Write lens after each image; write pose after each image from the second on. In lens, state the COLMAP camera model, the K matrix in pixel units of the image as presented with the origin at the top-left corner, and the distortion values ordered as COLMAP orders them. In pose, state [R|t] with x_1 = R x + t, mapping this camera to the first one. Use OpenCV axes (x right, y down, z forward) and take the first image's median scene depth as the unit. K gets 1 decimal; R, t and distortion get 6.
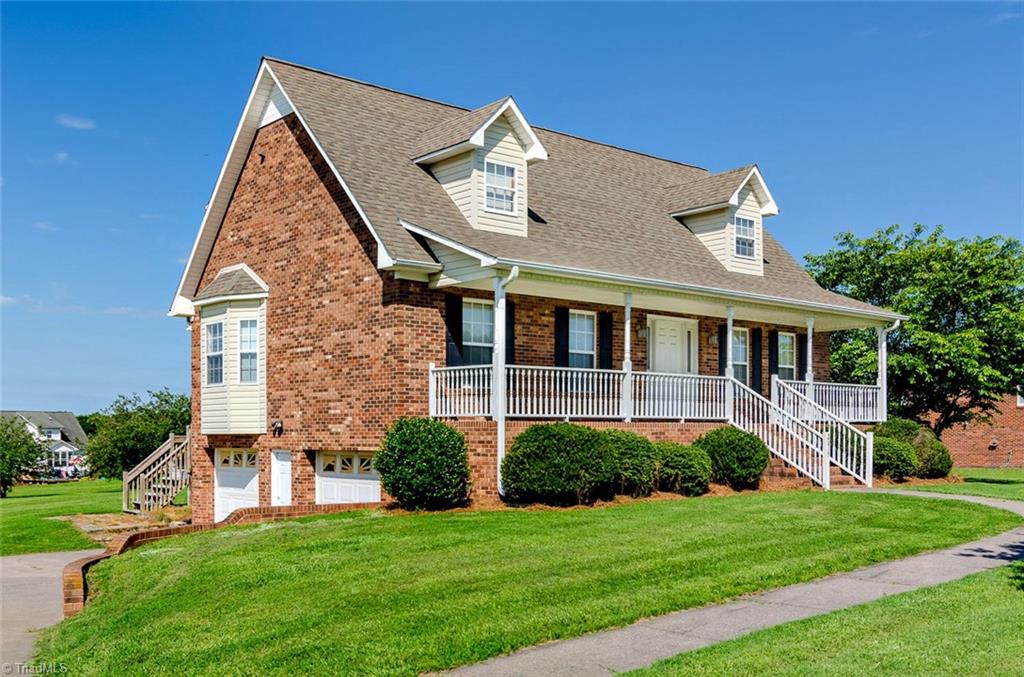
lens RADIAL K [[1053.8, 0, 521.7], [0, 1053.8, 417.9], [0, 0, 1]] dist [-0.007404, 0.000000]
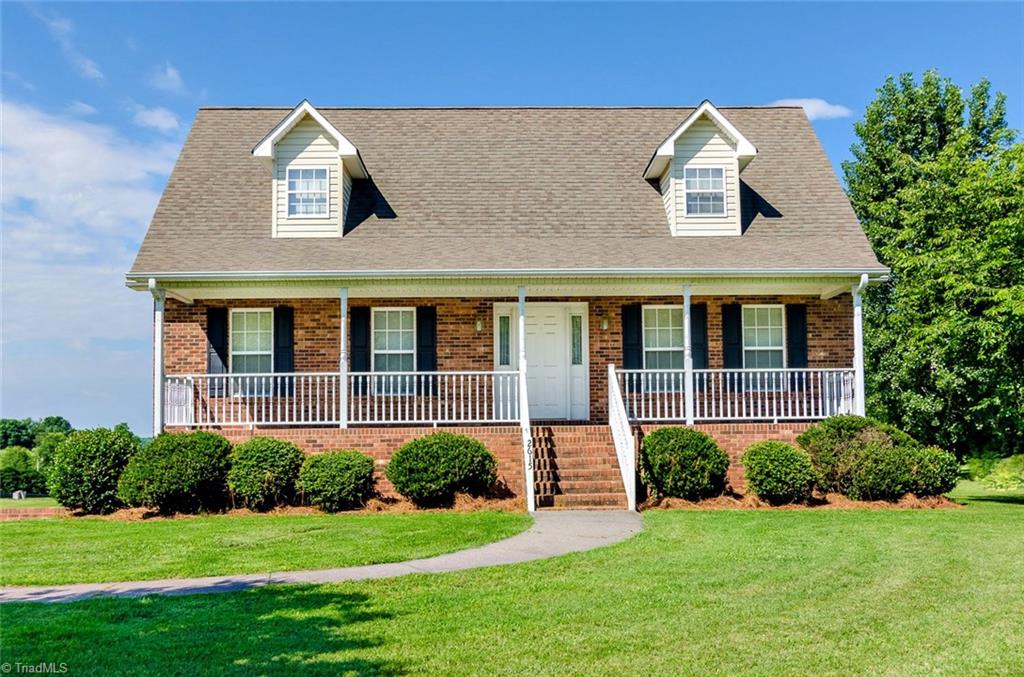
lens RADIAL K [[1053.8, 0, 518.3], [0, 1053.8, 378.0], [0, 0, 1]] dist [-0.007404, 0.000000]
pose [[0.771212, -0.051167, -0.634518, 0.732433], [0.021507, 0.998290, -0.054361, 0.012921], [0.636215, 0.028277, 0.770994, 0.360783]]
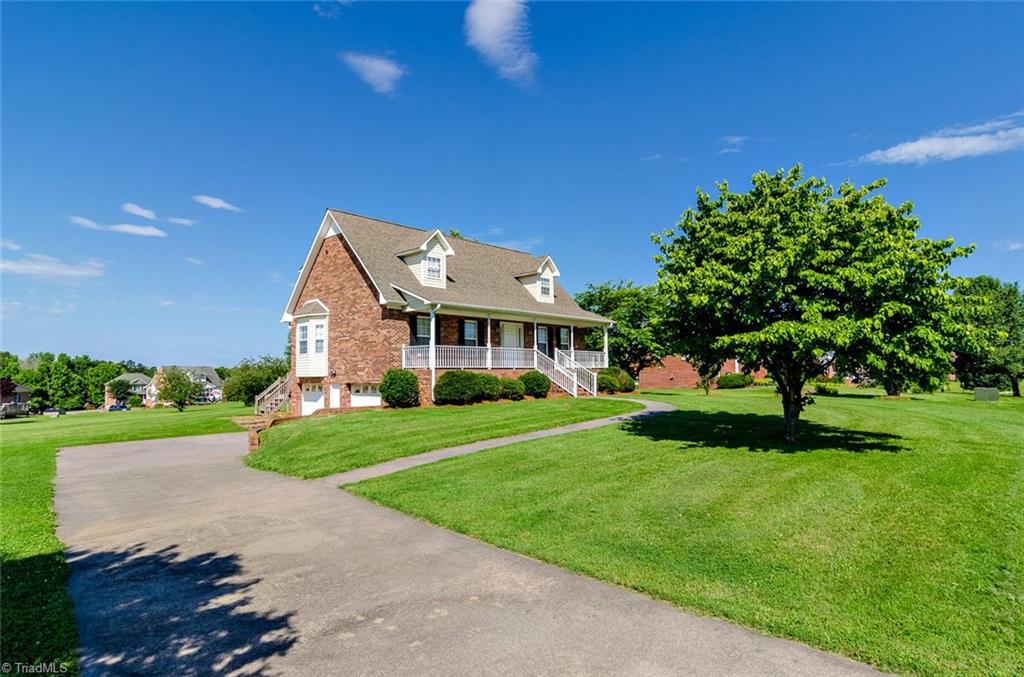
lens RADIAL K [[556.5, 0, 507.9], [0, 556.5, 341.0], [0, 0, 1]] dist [-0.006524, -0.000147]
pose [[0.995601, -0.005986, 0.093502, 0.024887], [0.010339, 0.998882, -0.046138, -0.001453], [-0.093121, 0.046902, 0.994549, -0.203624]]
